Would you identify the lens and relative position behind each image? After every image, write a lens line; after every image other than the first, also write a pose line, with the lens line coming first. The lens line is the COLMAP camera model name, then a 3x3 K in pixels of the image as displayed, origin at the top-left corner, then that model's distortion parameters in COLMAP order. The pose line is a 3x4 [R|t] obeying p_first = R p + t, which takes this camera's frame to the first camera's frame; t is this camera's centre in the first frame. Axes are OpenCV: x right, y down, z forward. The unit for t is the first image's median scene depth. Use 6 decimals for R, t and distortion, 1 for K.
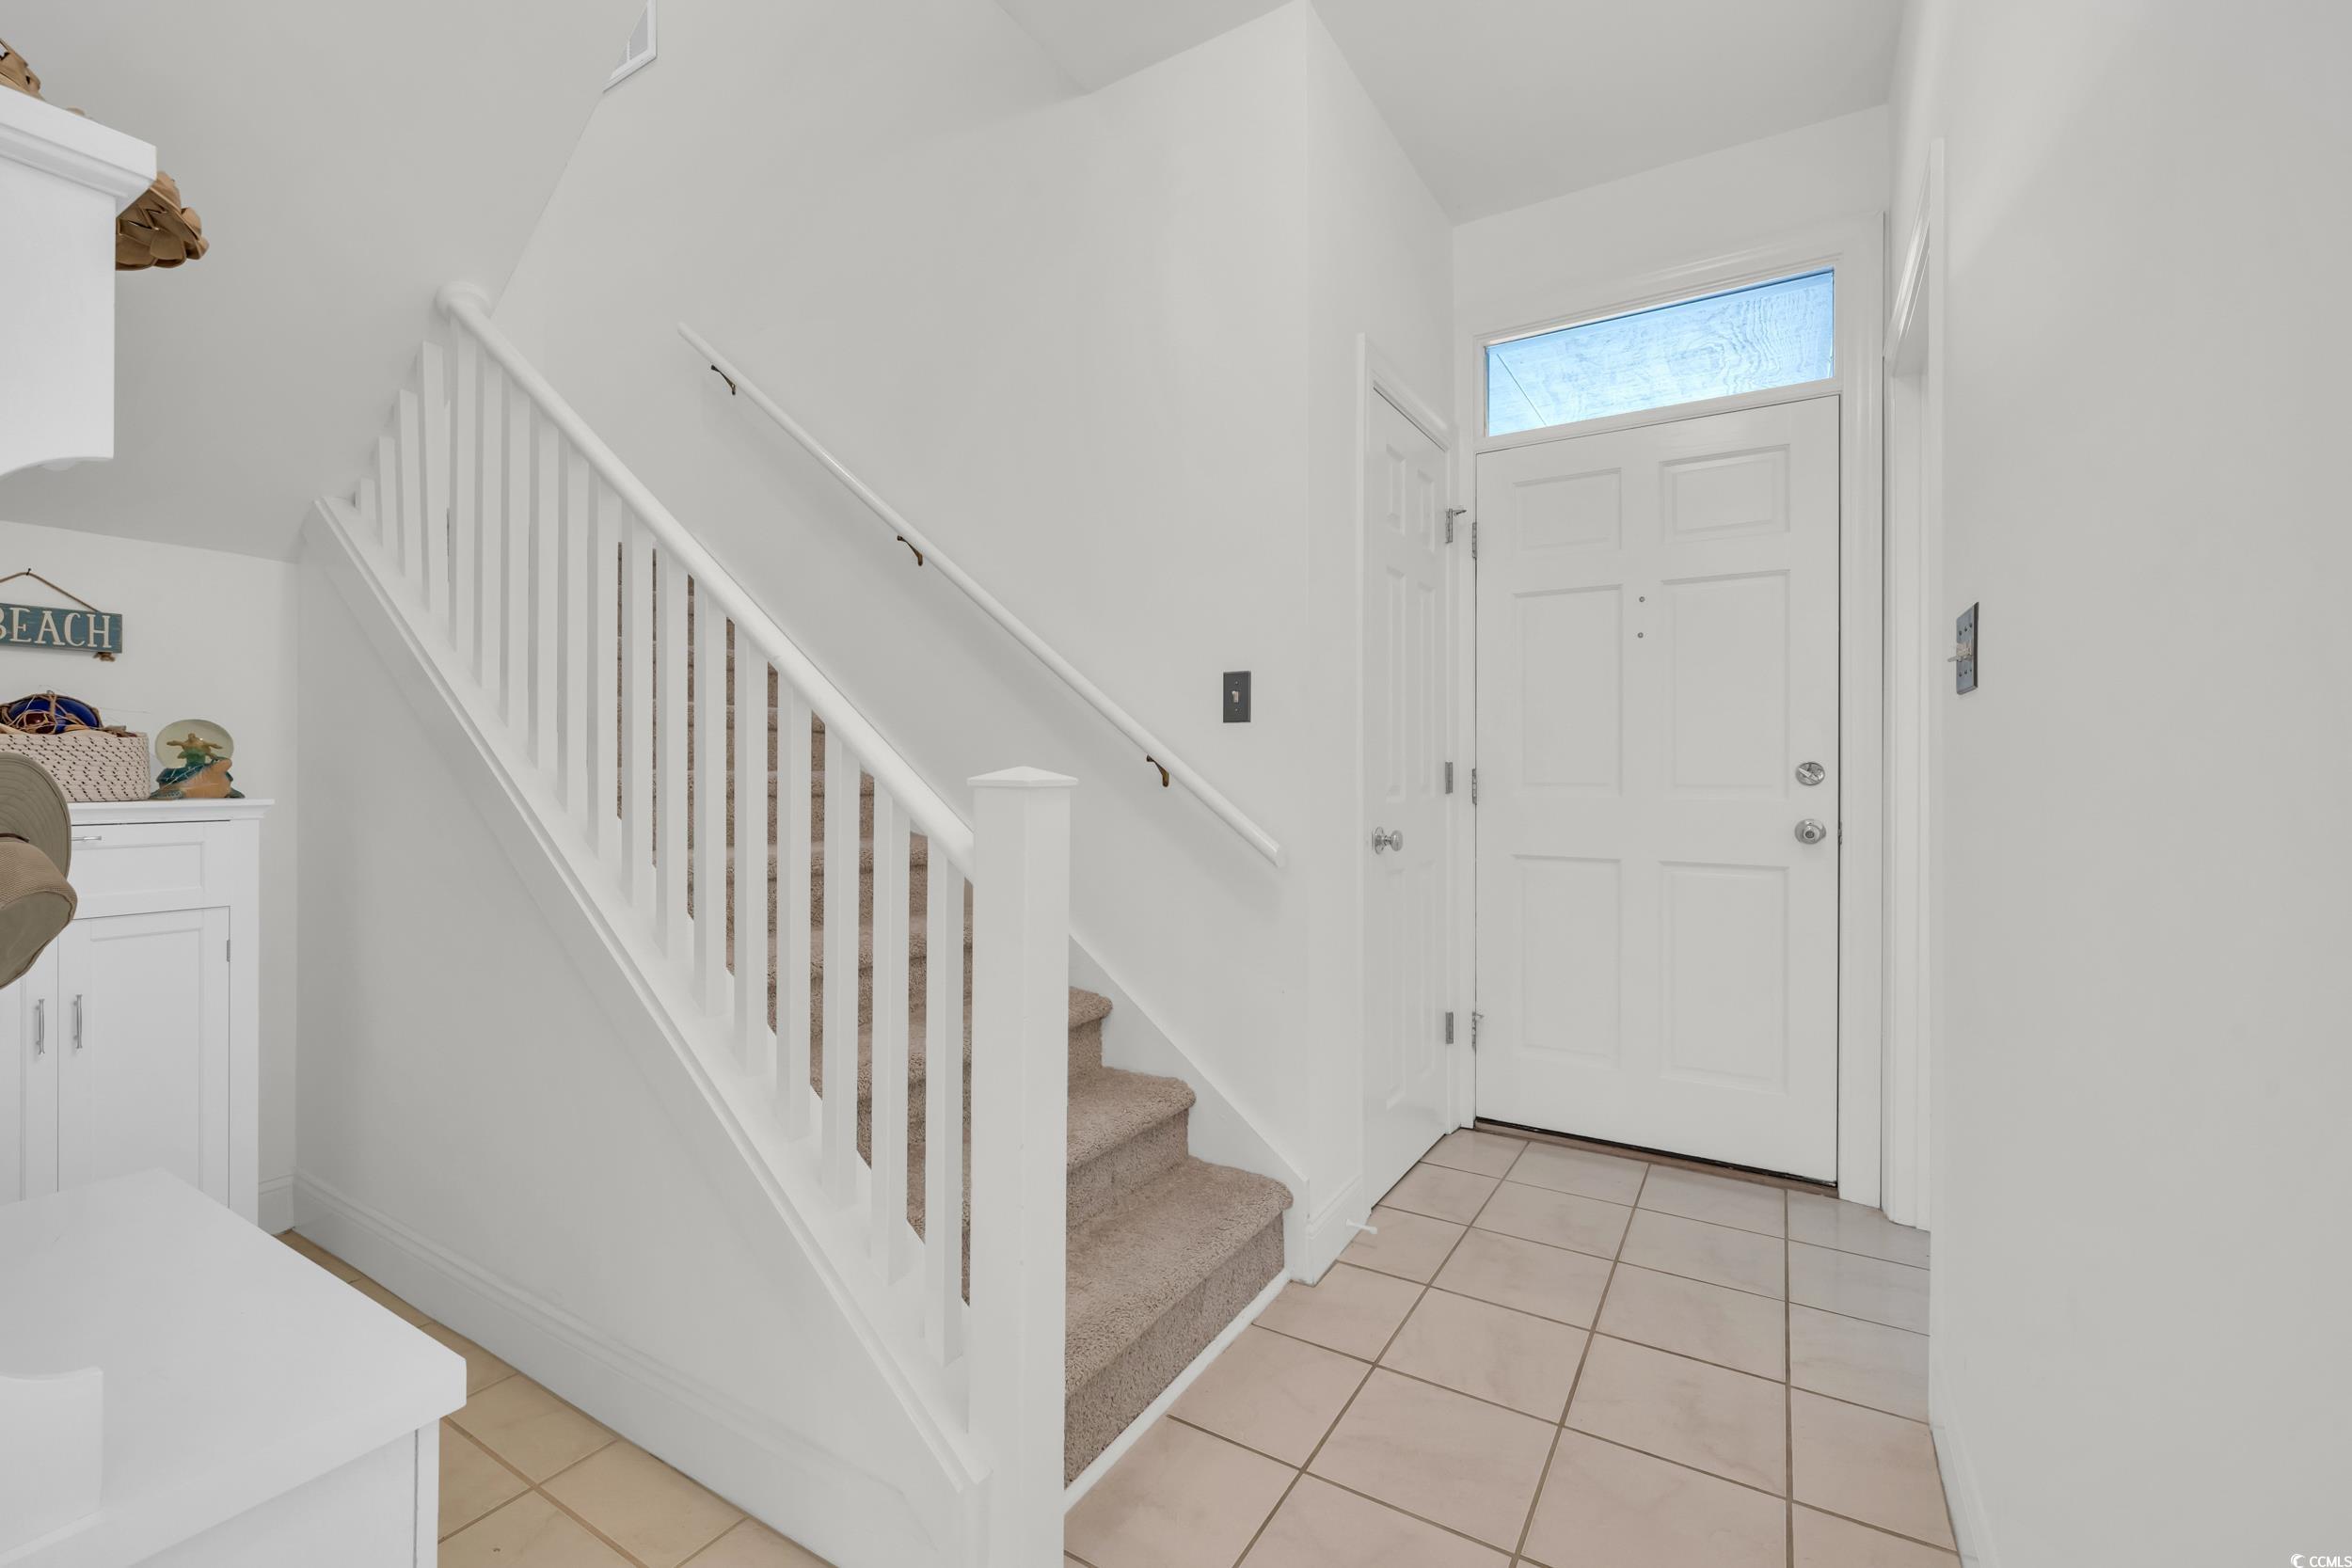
lens RADIAL K [[990.3, 0, 1181.3], [0, 990.3, 775.3], [0, 0, 1]] dist [-0.000022, -0.000414]
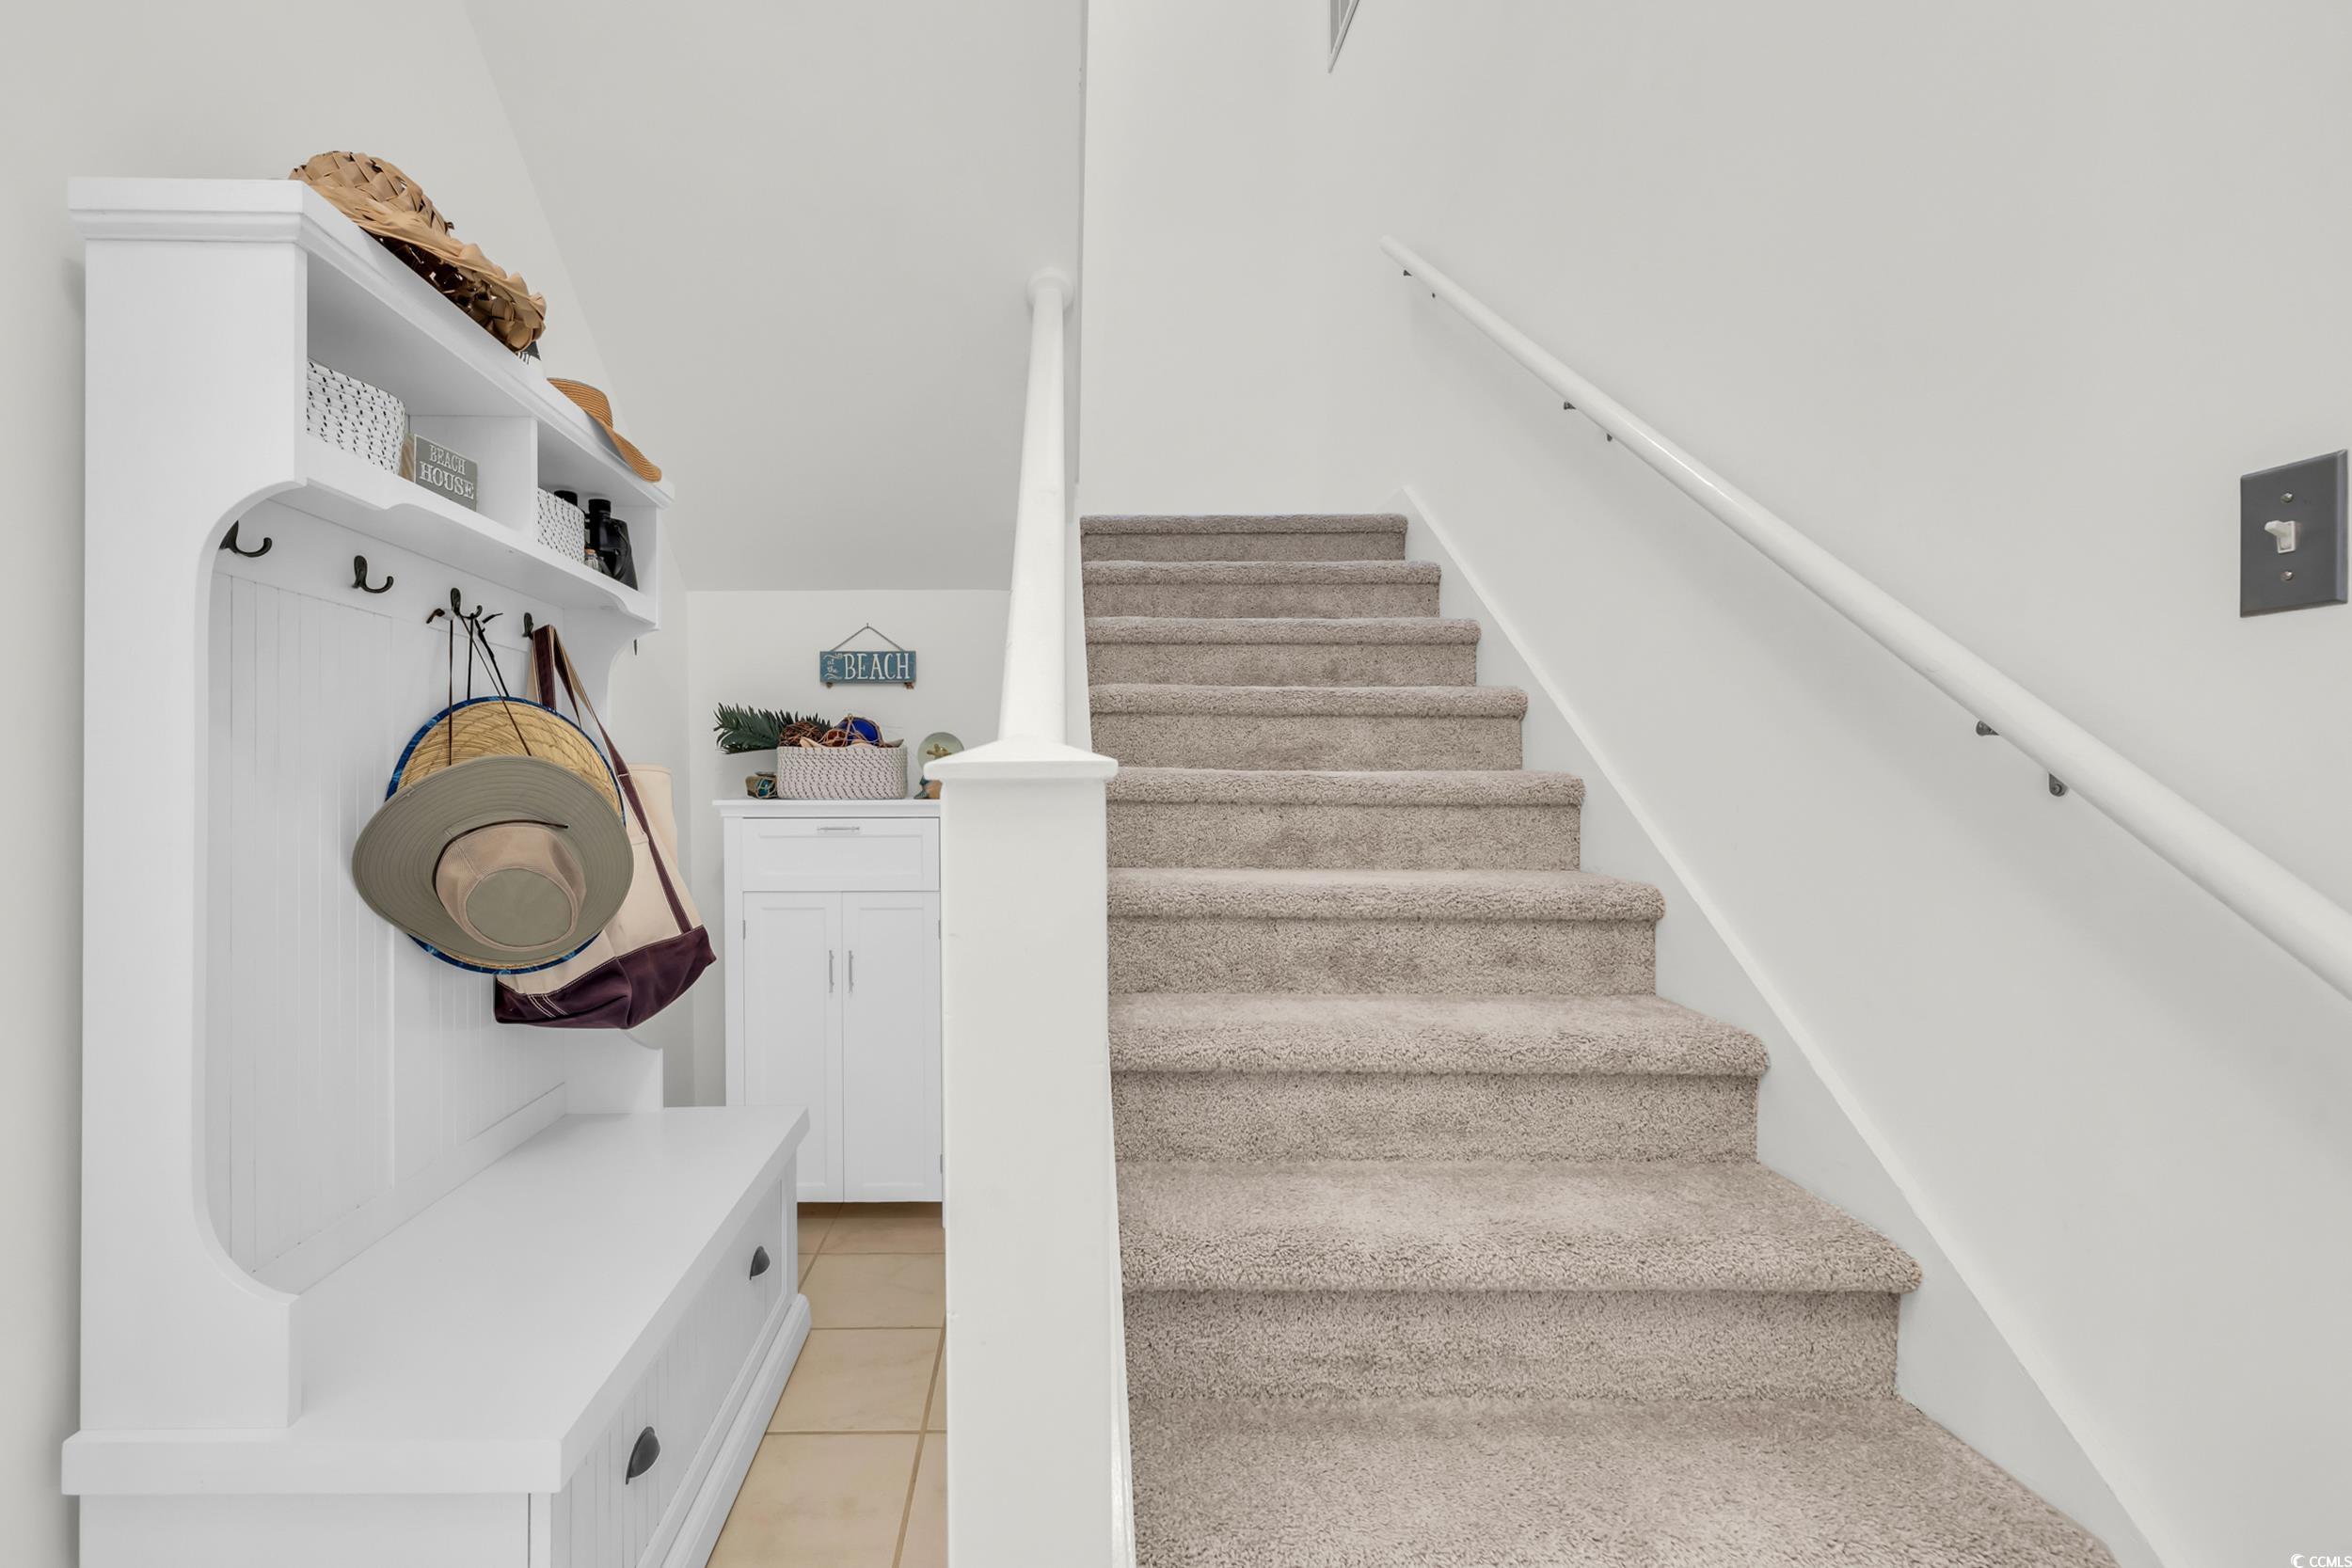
lens RADIAL K [[990.3, 0, 1189.5], [0, 990.3, 783.2], [0, 0, 1]] dist [-0.000022, -0.000414]
pose [[0.526423, -0.001594, -0.850221, 0.190855], [0.002831, 0.999996, -0.000122, 0.006924], [0.850218, -0.002342, 0.526426, 0.643181]]
